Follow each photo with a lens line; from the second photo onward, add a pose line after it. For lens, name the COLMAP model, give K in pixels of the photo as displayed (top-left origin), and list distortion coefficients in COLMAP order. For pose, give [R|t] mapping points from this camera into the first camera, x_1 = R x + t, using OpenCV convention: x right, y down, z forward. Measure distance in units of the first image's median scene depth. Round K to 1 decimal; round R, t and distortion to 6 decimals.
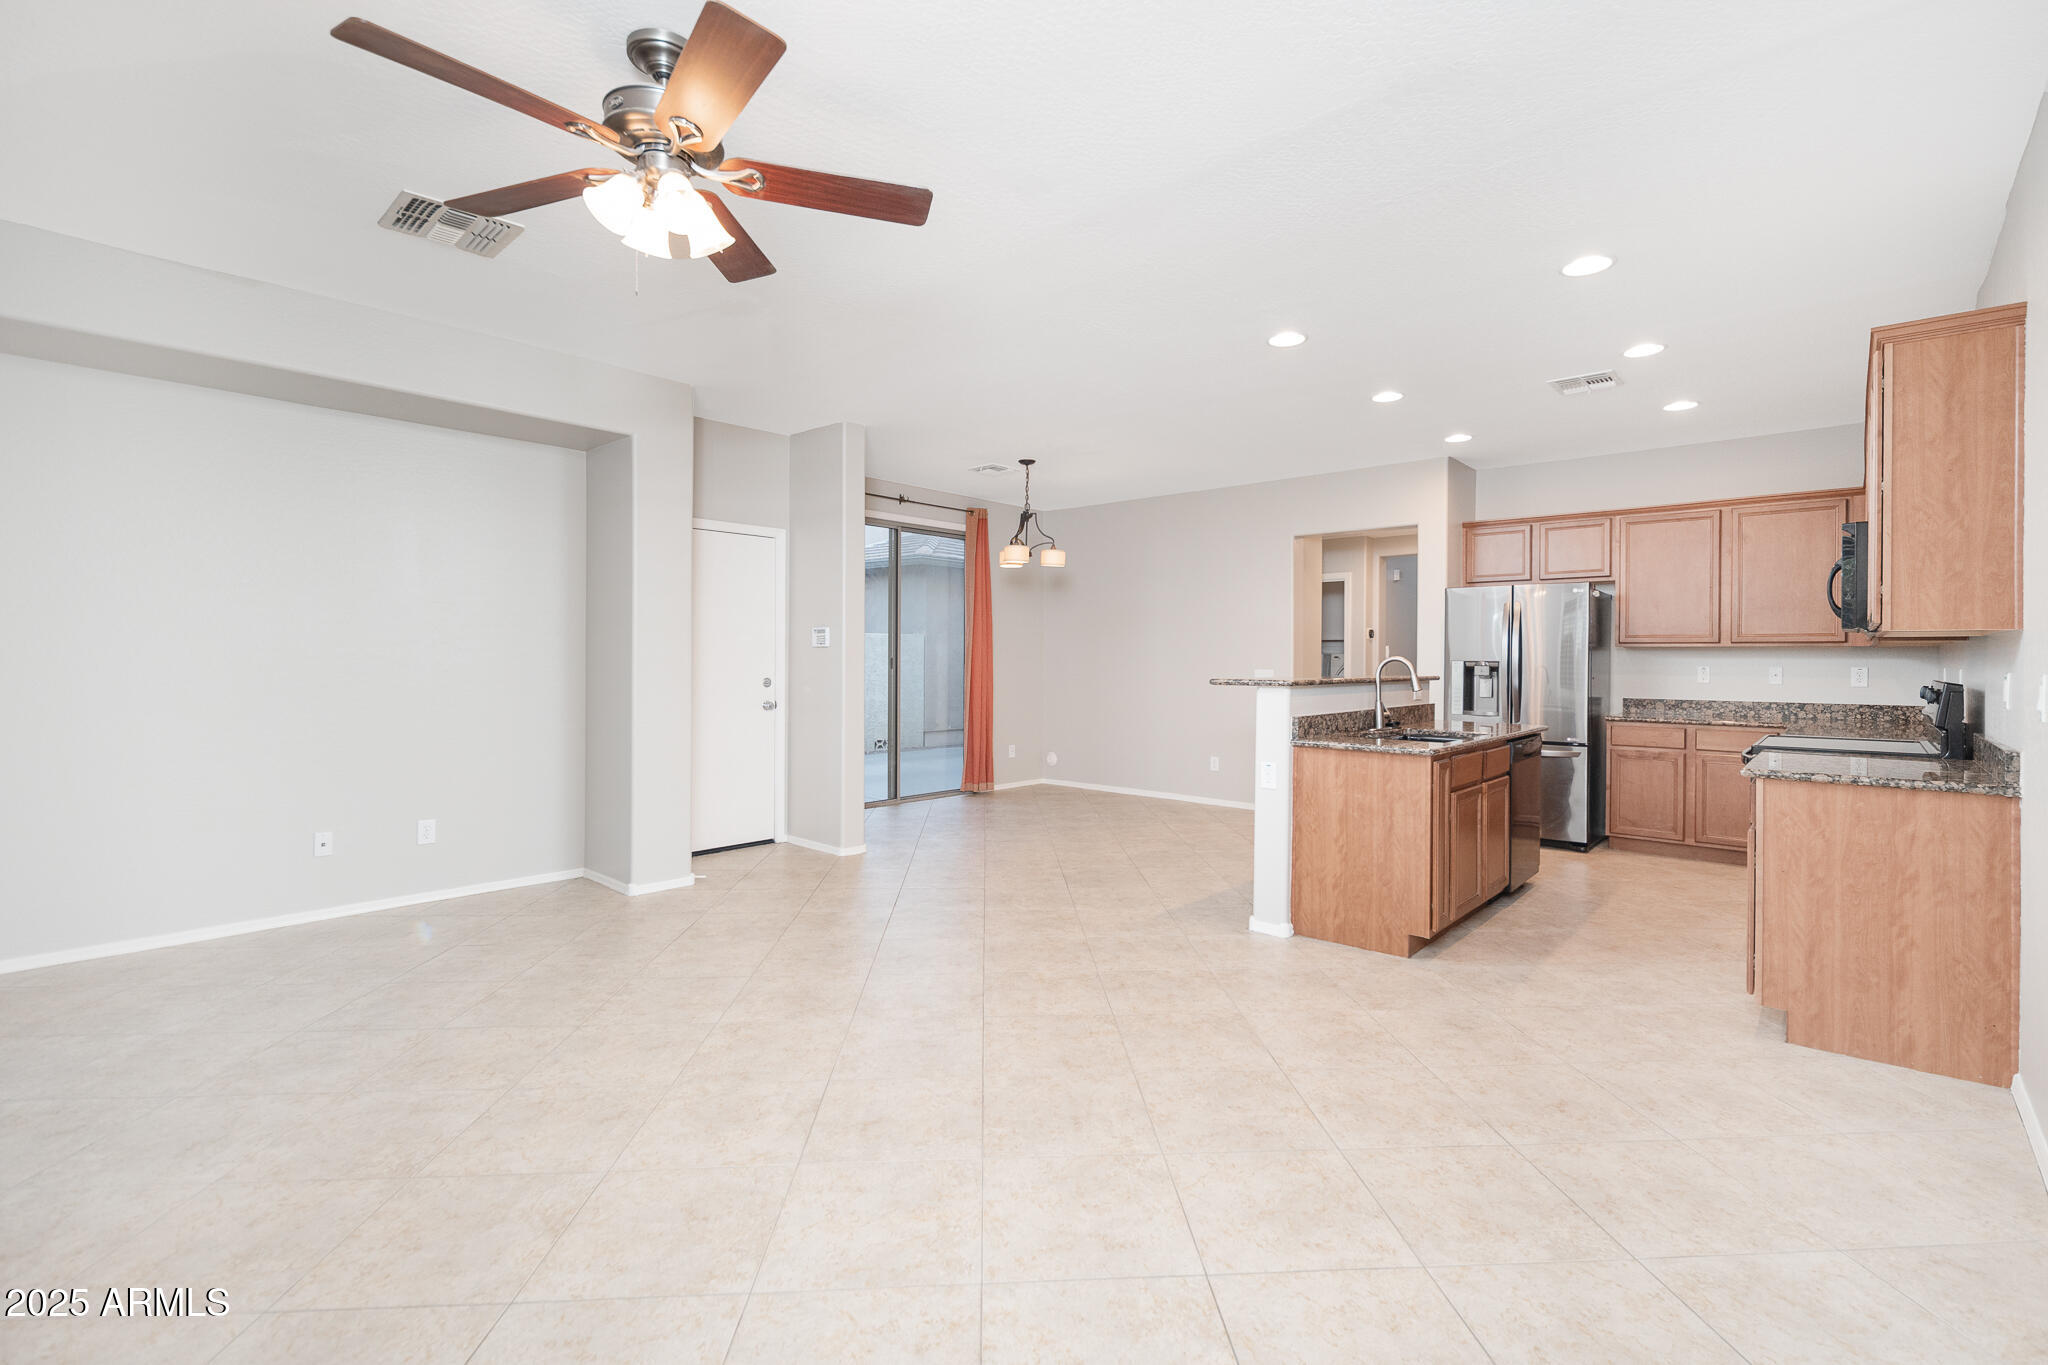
lens RADIAL K [[919.8, 0, 1060.7], [0, 919.8, 655.7], [0, 0, 1]] dist [0.001492, 0.000297]
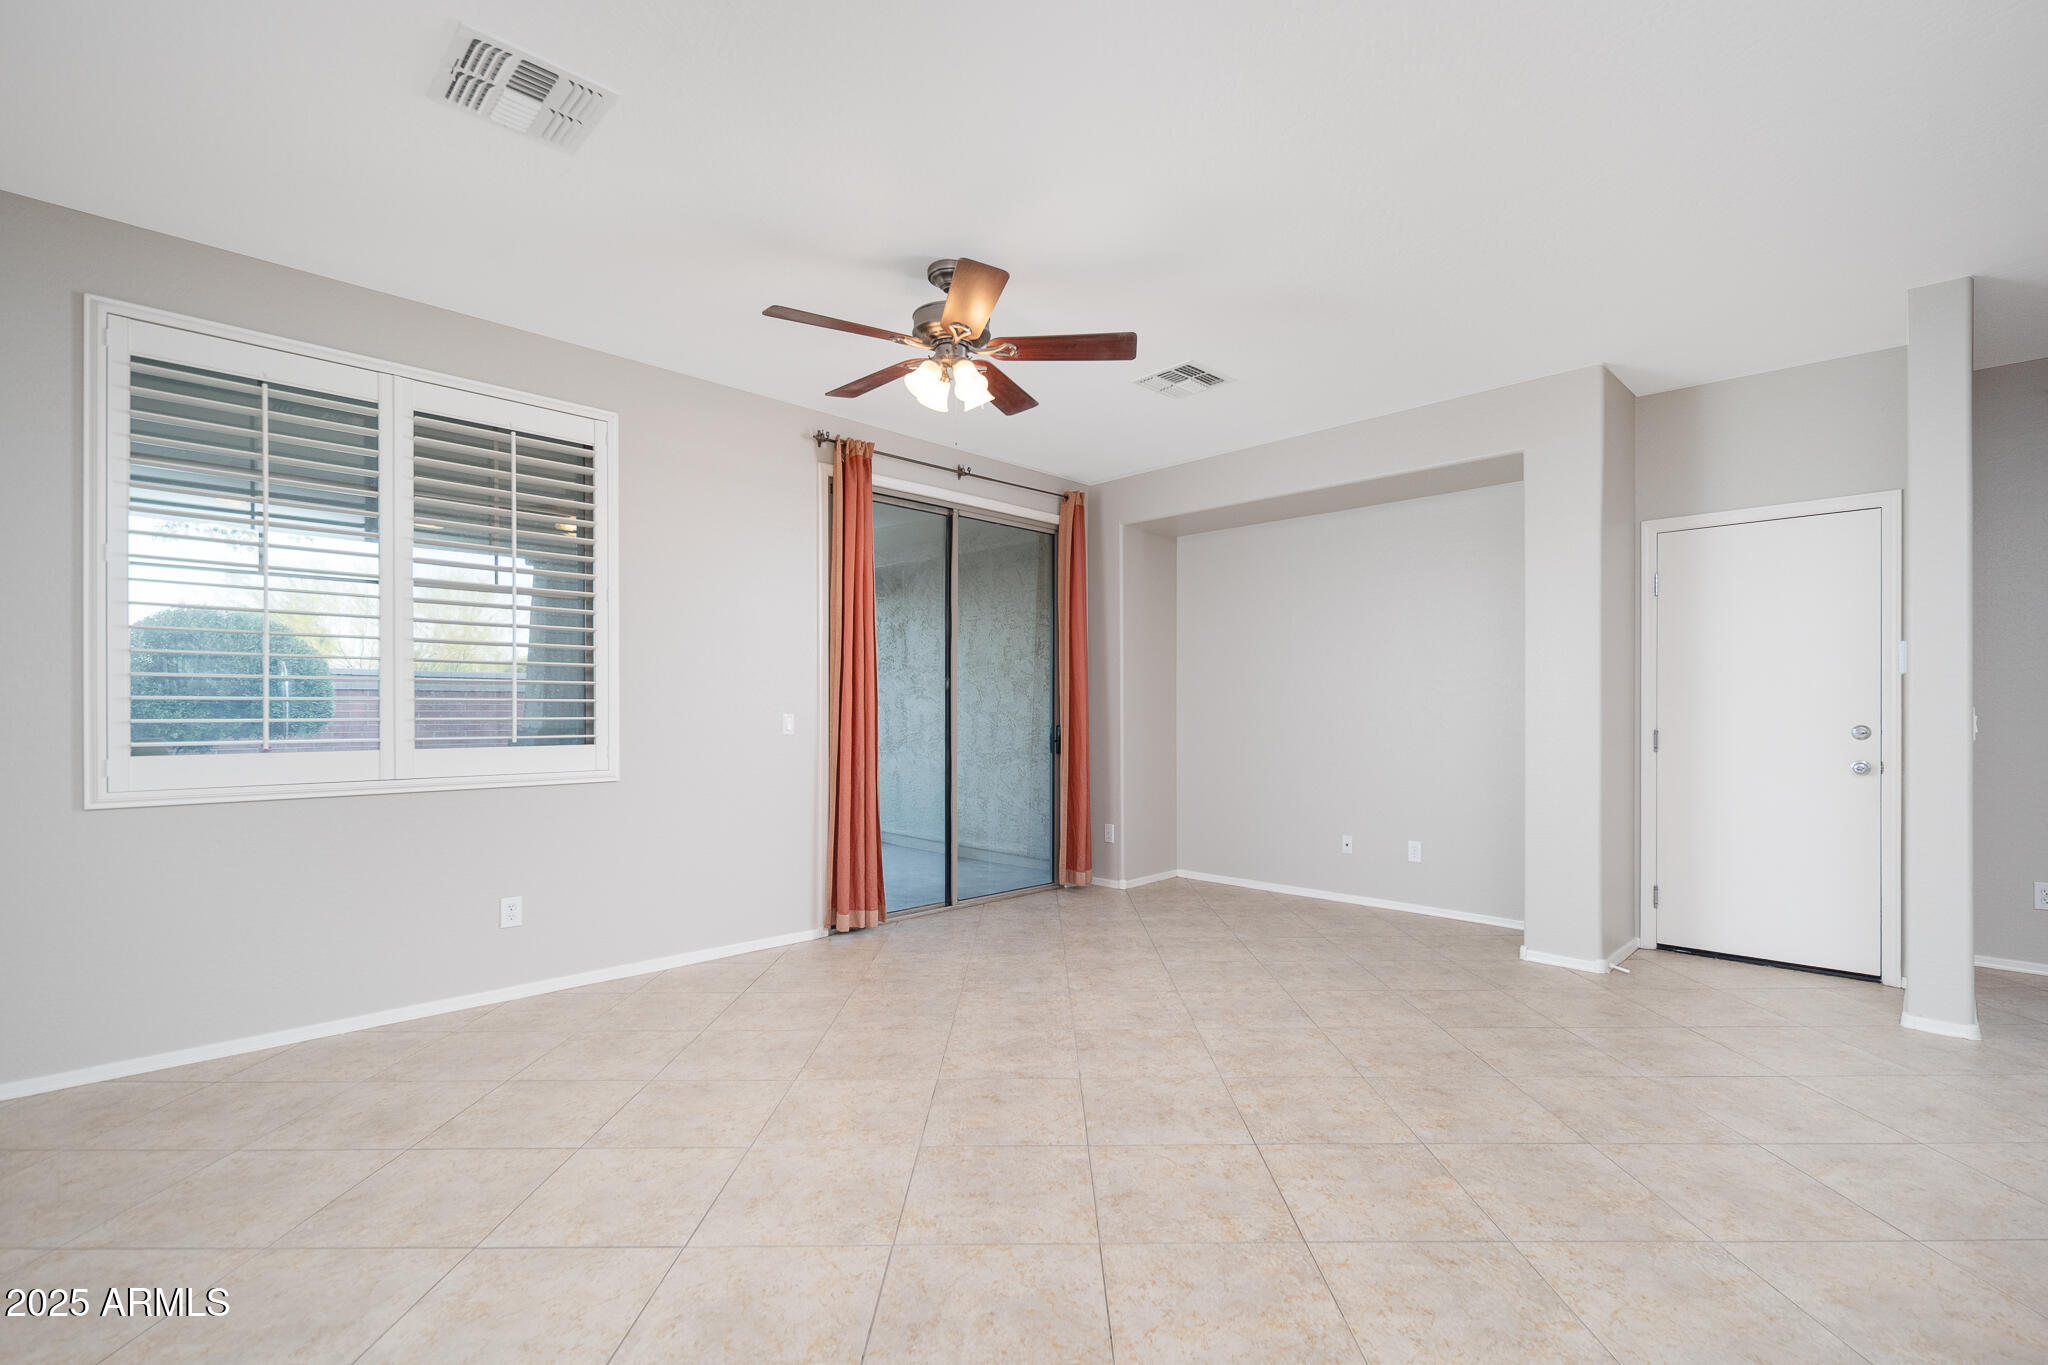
lens RADIAL K [[919.8, 0, 1027.3], [0, 919.8, 702.8], [0, 0, 1]] dist [0.001492, 0.000297]
pose [[-0.075445, -0.016097, -0.997020, 0.713062], [0.001422, 0.999867, -0.016250, 0.034380], [0.997149, -0.002643, -0.075412, 0.875381]]
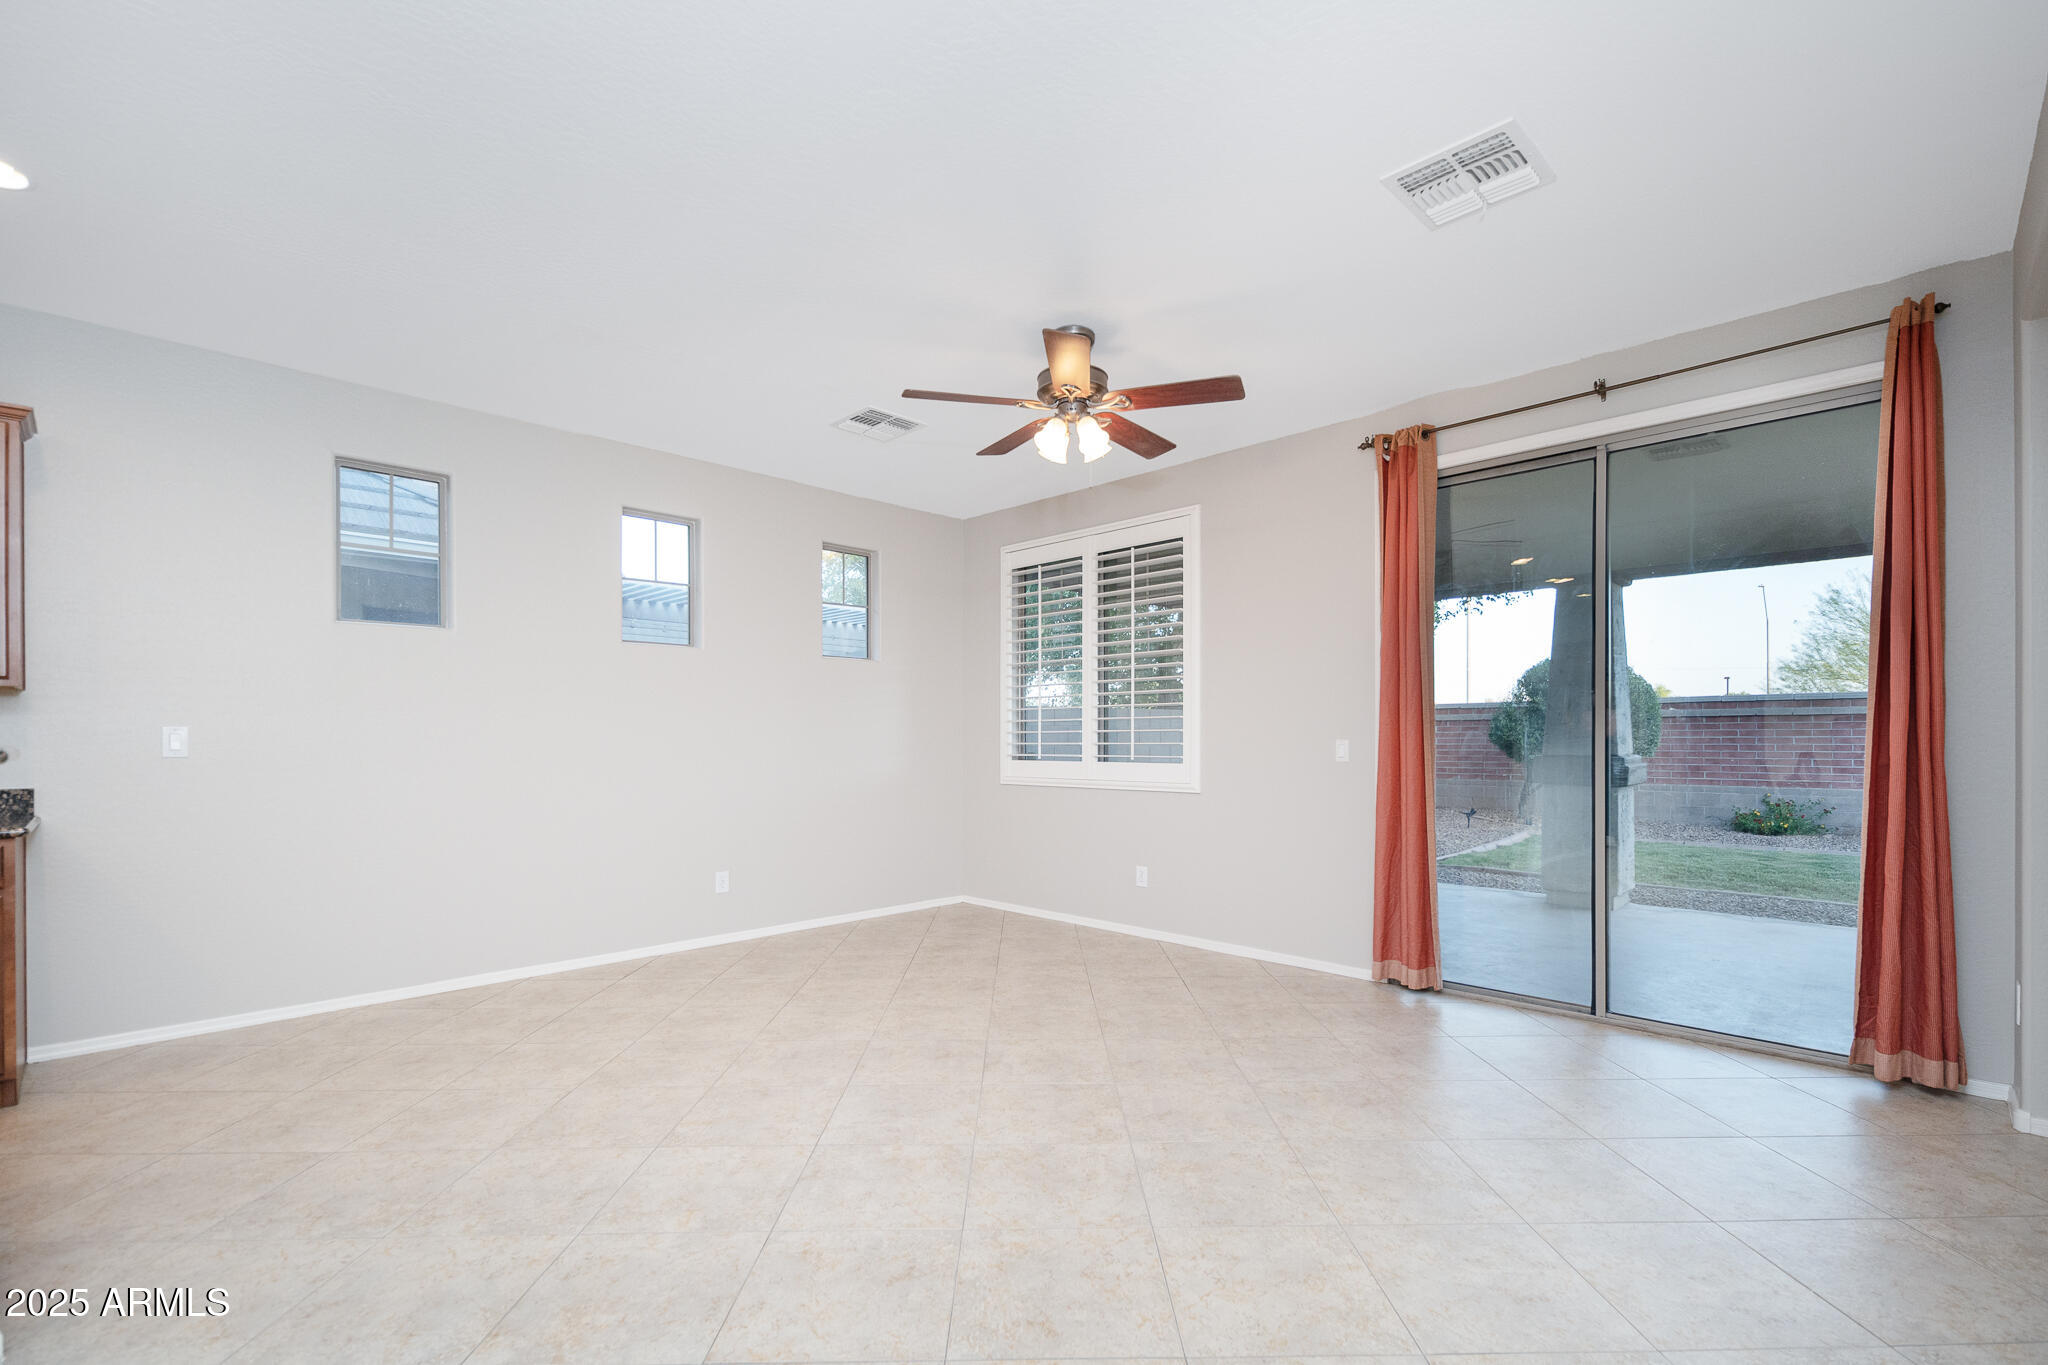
lens RADIAL K [[894.2, 0, 1049.6], [0, 894.2, 737.9], [0, 0, 1]] dist [0.001611, -0.000271]
pose [[-0.998558, -0.004211, 0.053521, -0.337574], [-0.004340, 0.999988, -0.002293, 0.028313], [-0.053511, -0.002522, -0.998564, 1.806763]]
